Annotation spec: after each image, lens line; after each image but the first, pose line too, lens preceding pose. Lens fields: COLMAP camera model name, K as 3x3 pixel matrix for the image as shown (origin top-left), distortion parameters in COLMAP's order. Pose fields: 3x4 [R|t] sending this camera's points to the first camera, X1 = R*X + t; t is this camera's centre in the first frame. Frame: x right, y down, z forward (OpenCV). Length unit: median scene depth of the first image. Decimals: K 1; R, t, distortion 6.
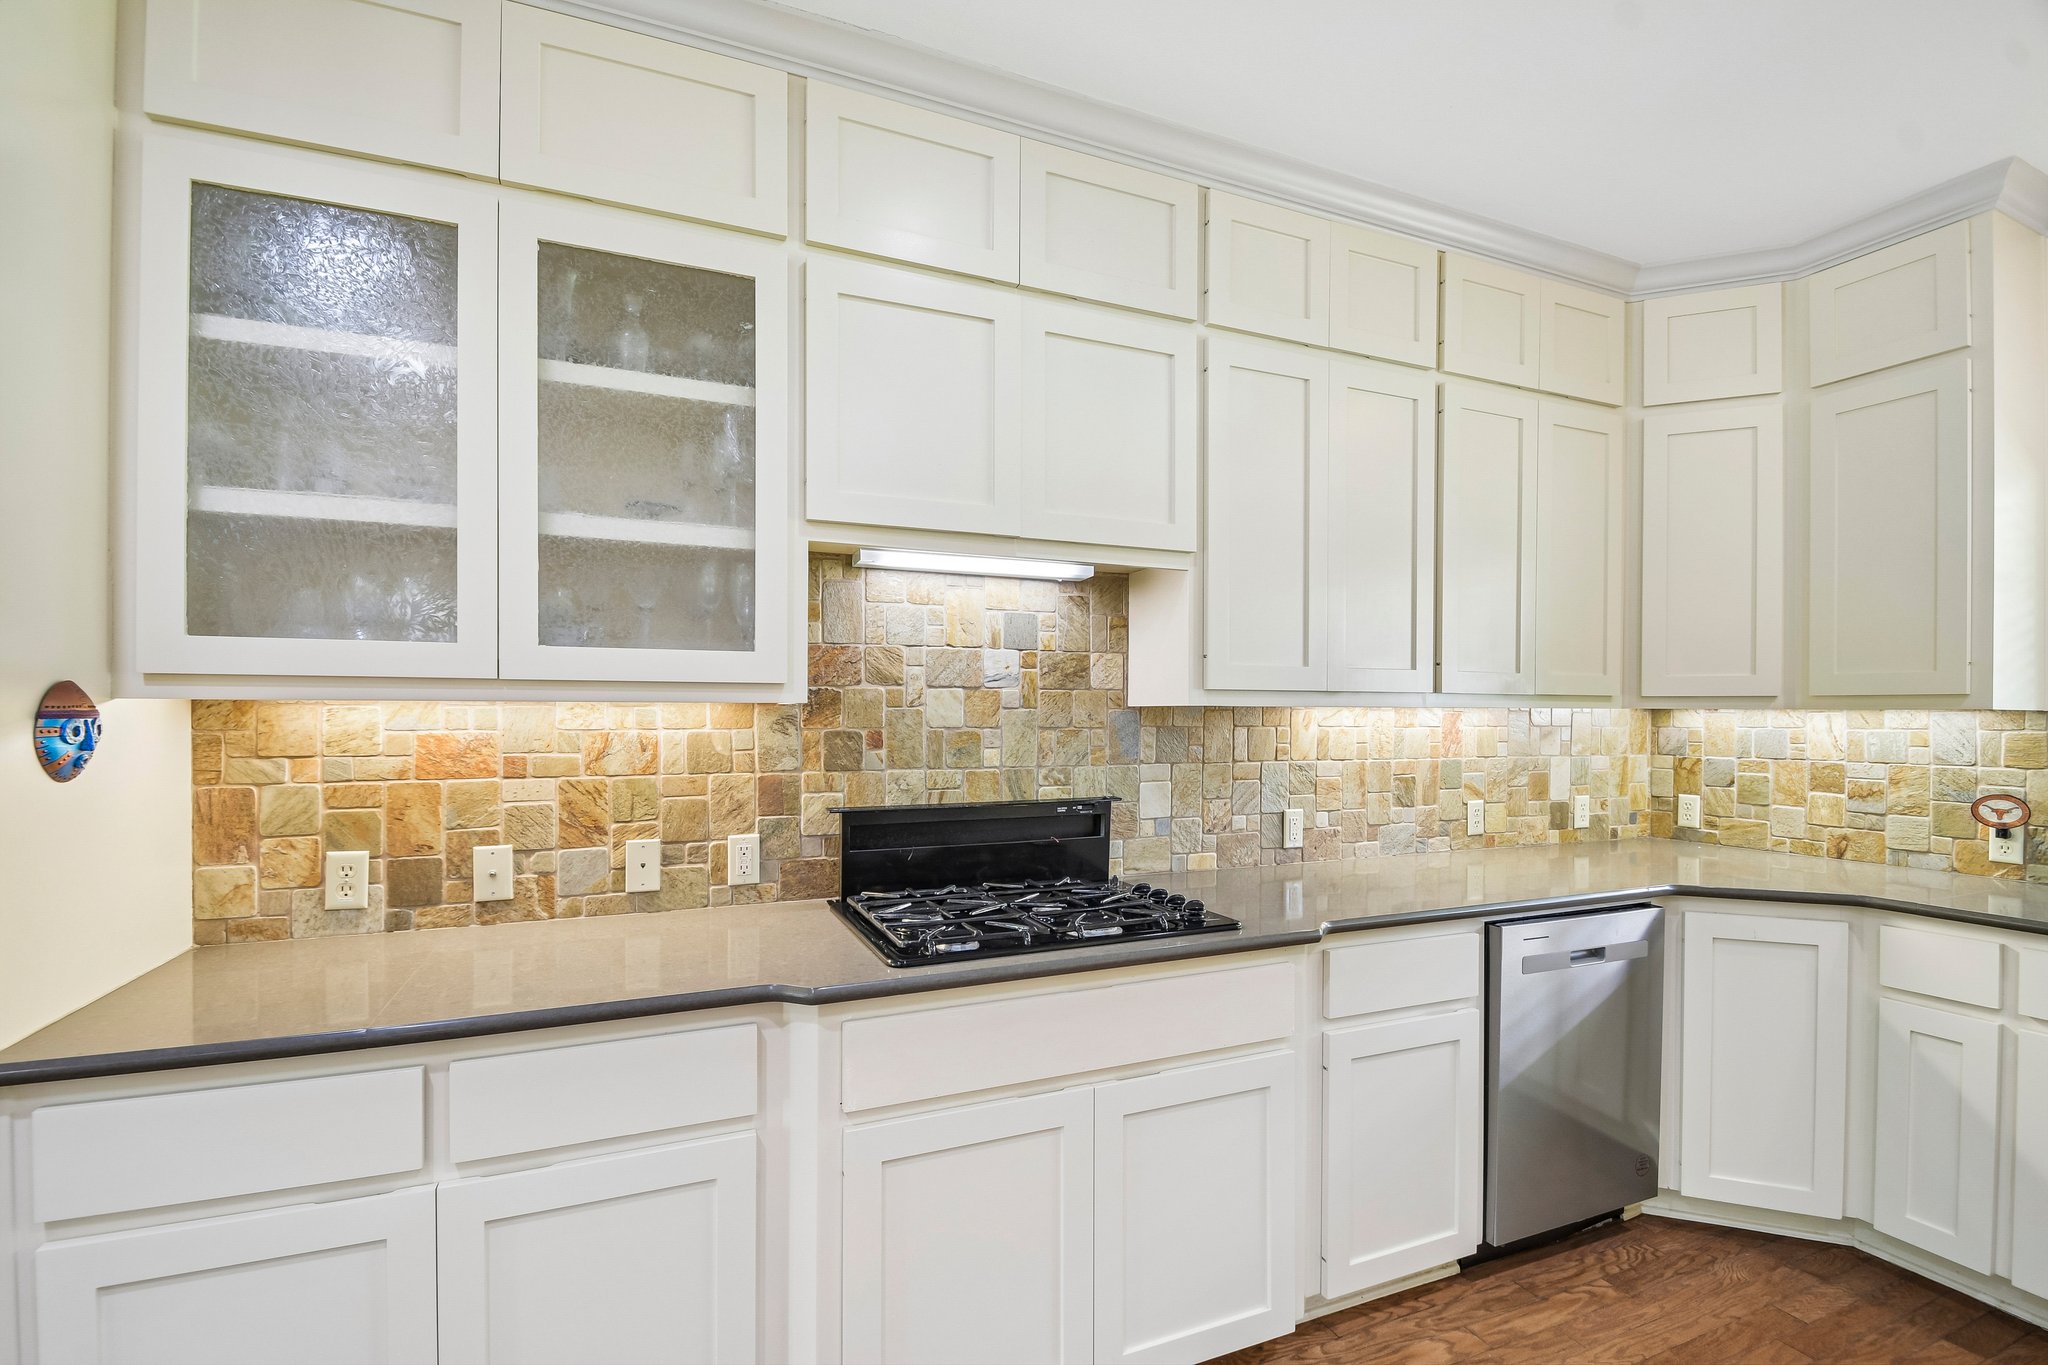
lens RADIAL K [[898.3, 0, 1026.5], [0, 898.3, 715.6], [0, 0, 1]] dist [0.008636, -0.012076]
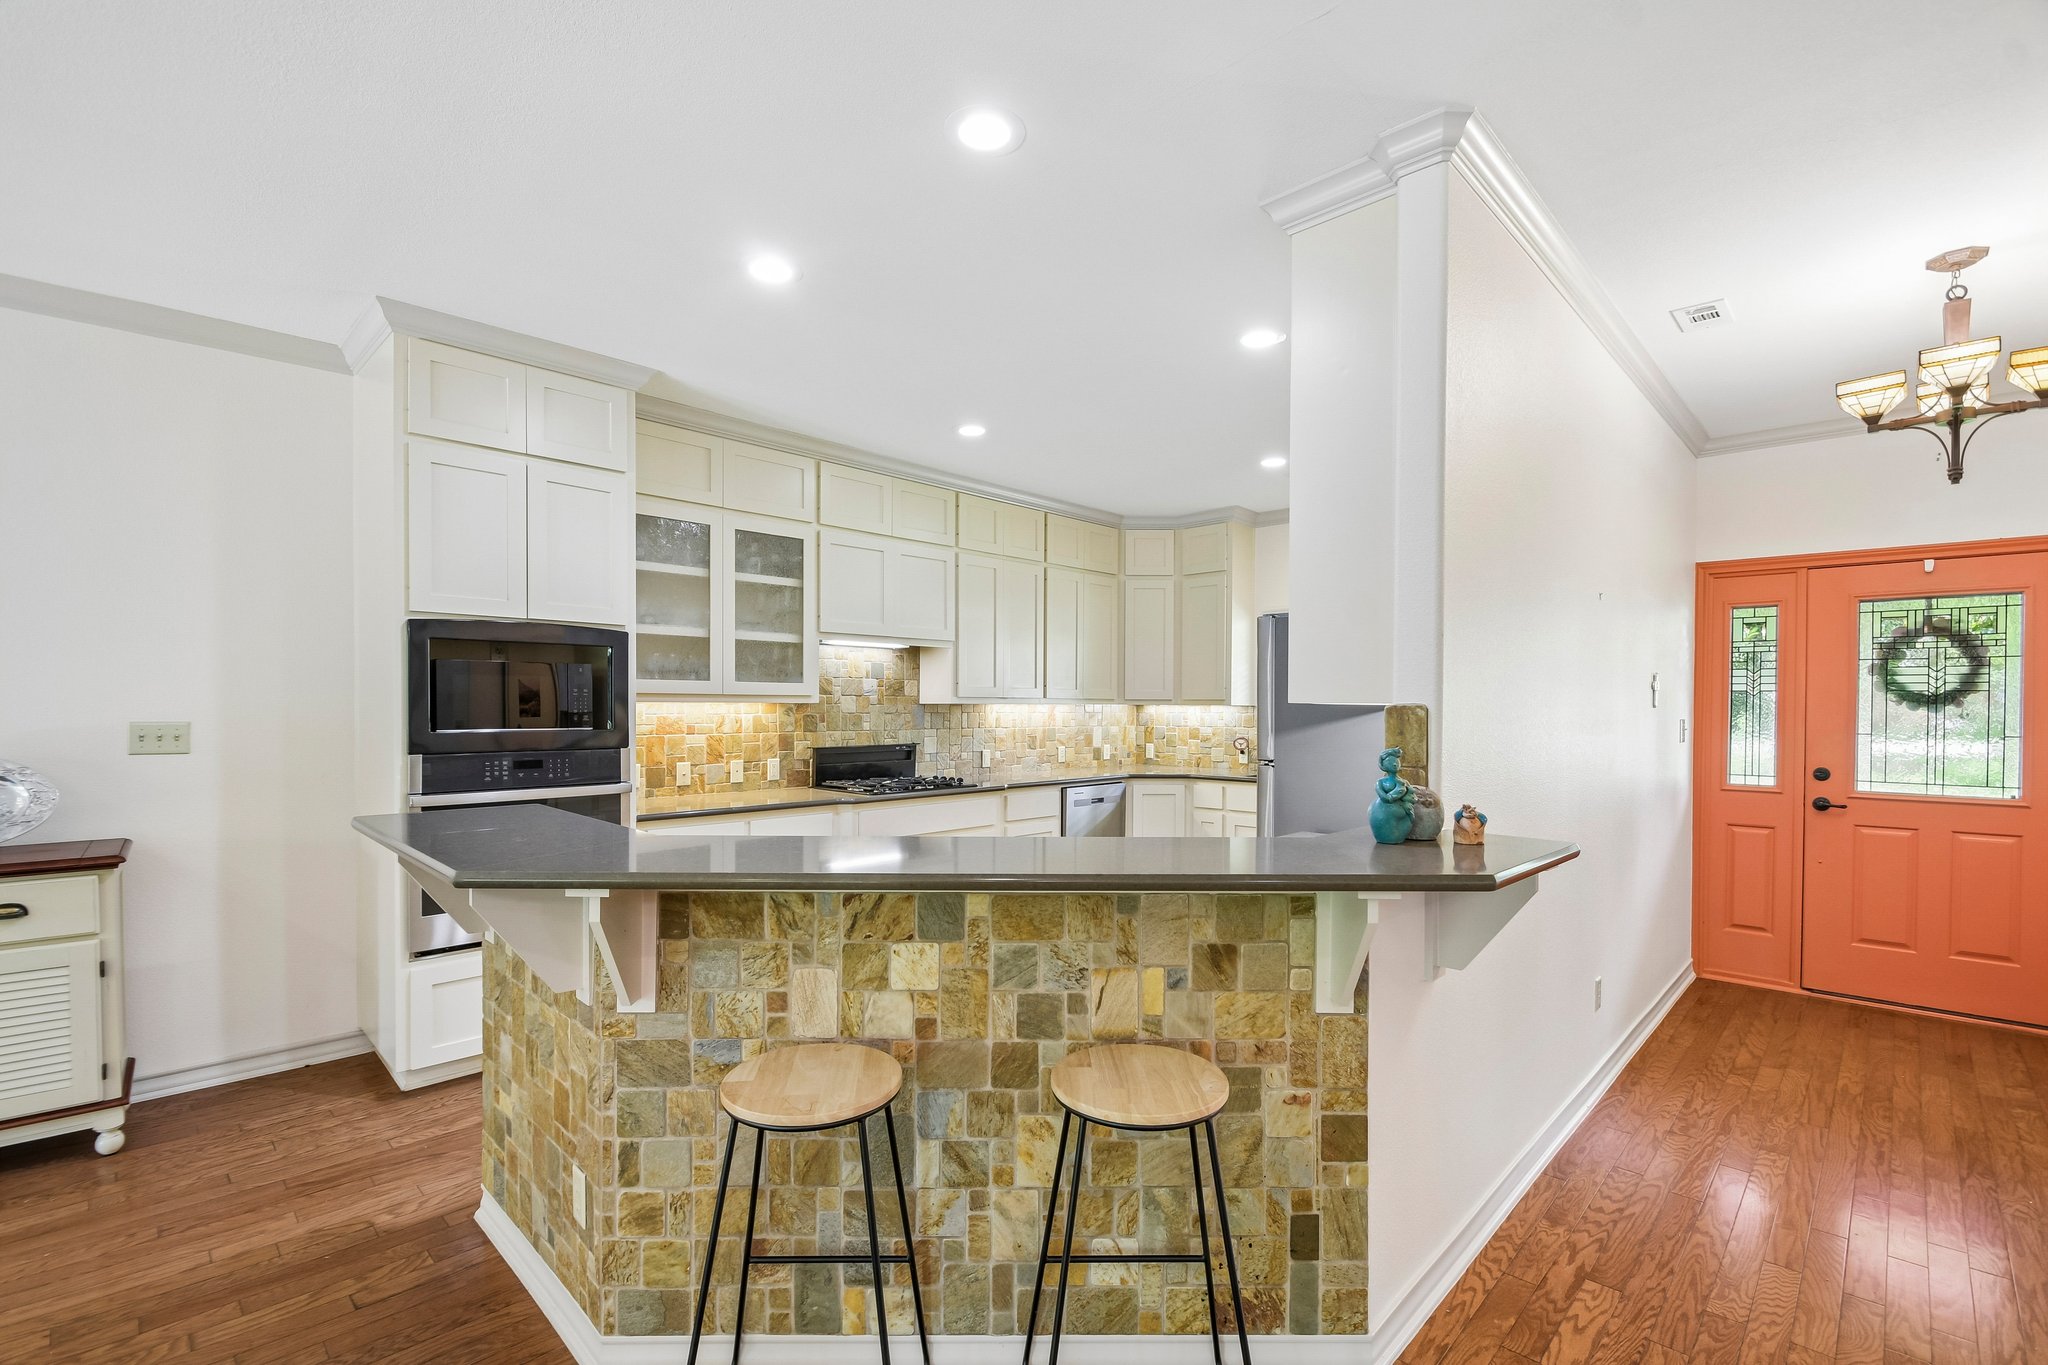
lens RADIAL K [[898.3, 0, 1026.5], [0, 898.3, 715.6], [0, 0, 1]] dist [0.008636, -0.012076]
pose [[0.920447, -0.004619, 0.390840, -0.597785], [0.001800, 0.999970, 0.007580, 0.003297], [-0.390864, -0.006273, 0.920427, -1.351798]]
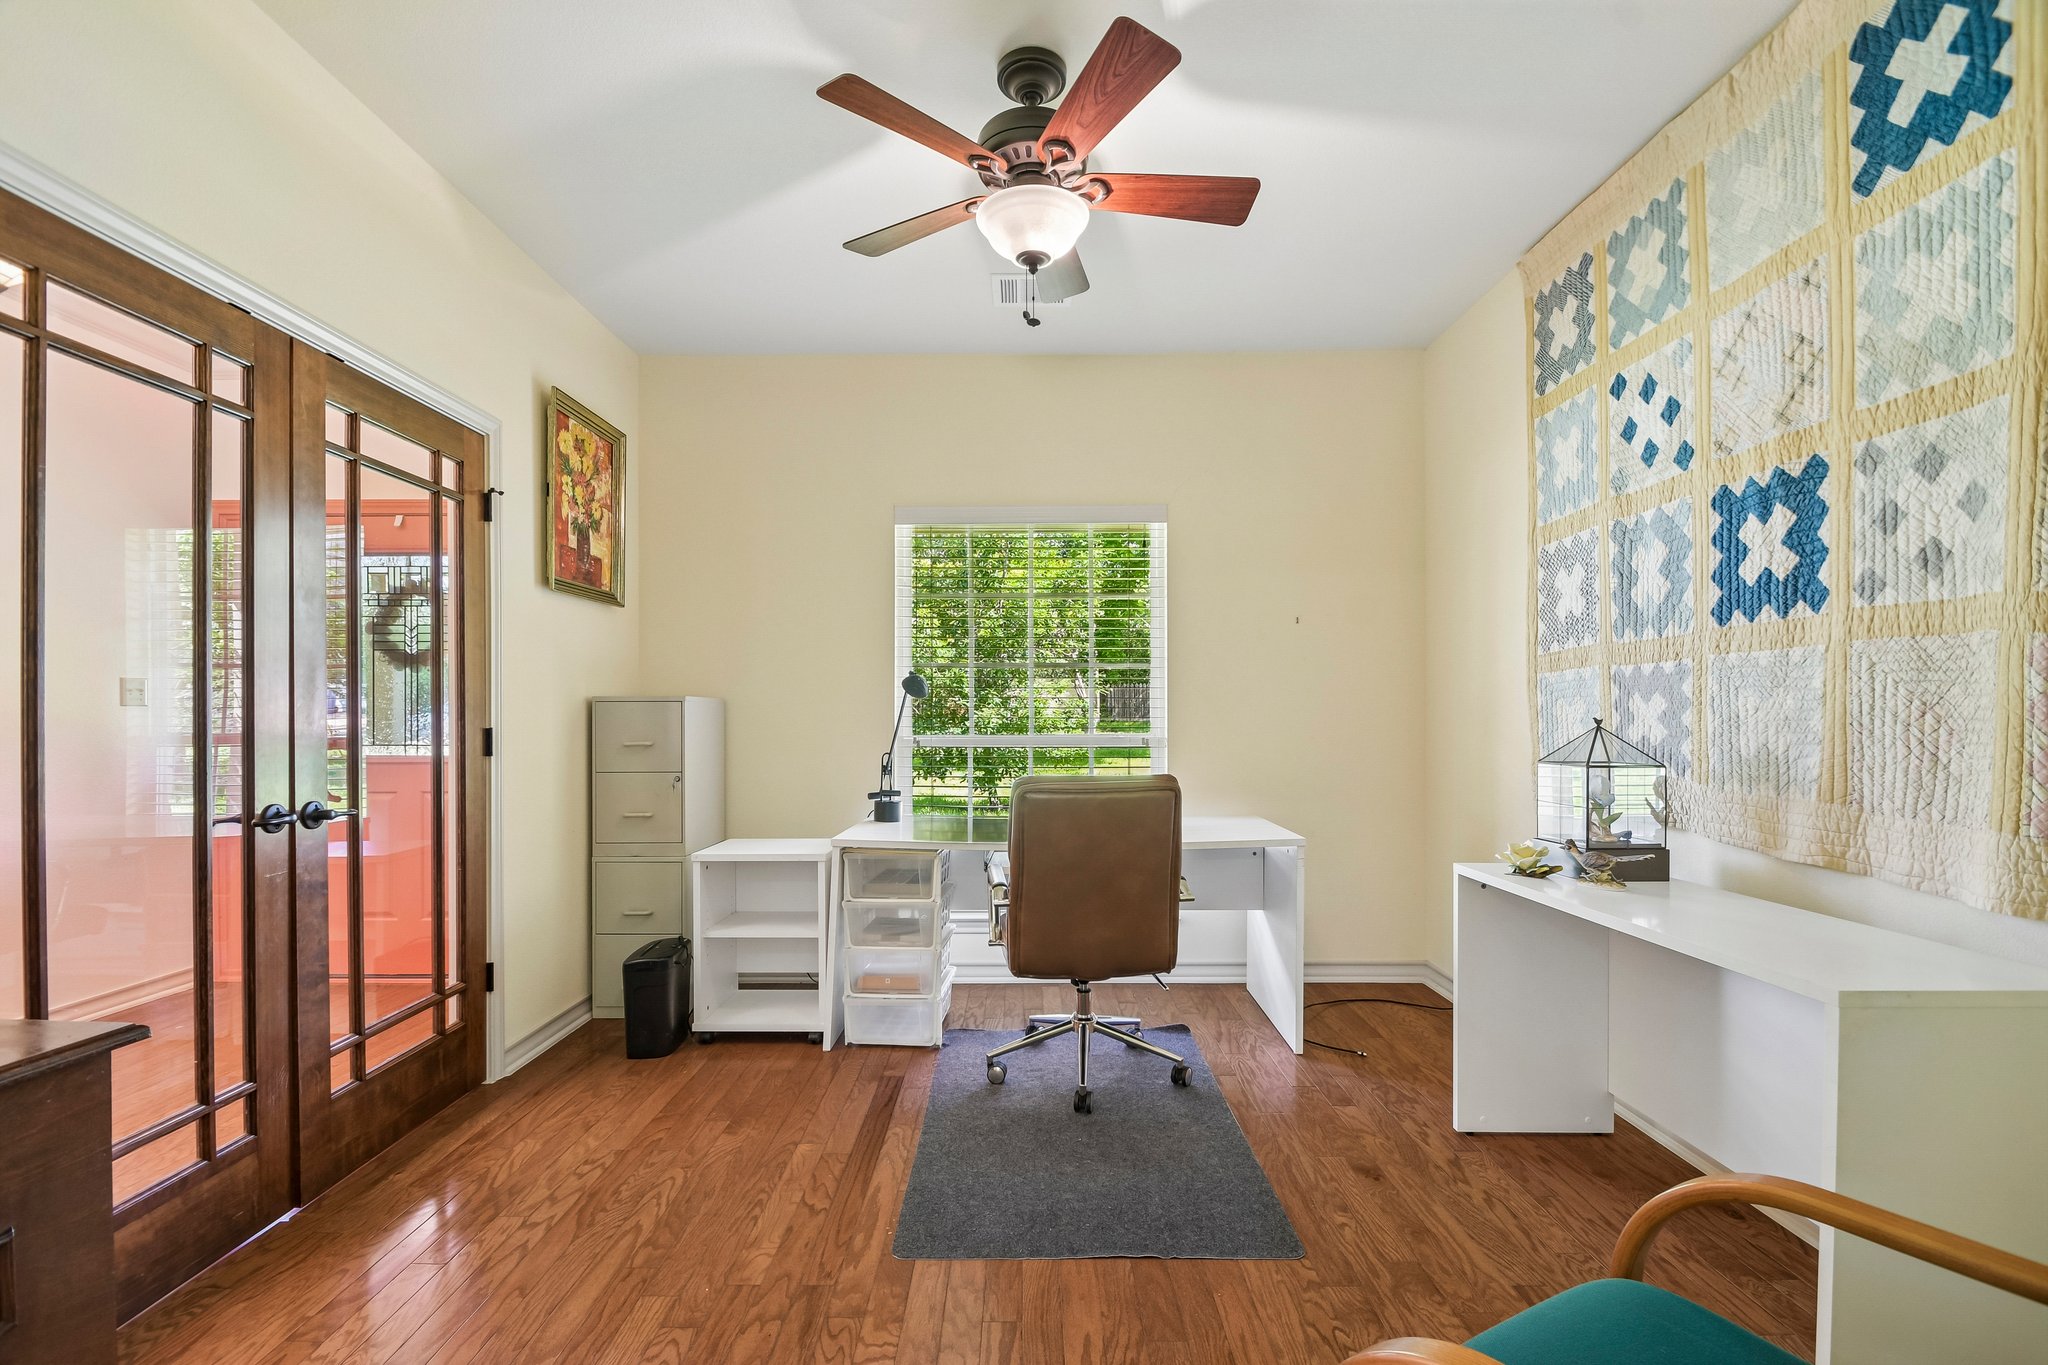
lens RADIAL K [[927.0, 0, 1013.1], [0, 927.0, 718.3], [0, 0, 1]] dist [0.002397, -0.008991]
pose [[0.390846, -0.000407, 0.920456, 0.609469], [0.005836, 0.999981, -0.002036, 0.120900], [-0.920437, 0.006167, 0.390841, -2.254248]]
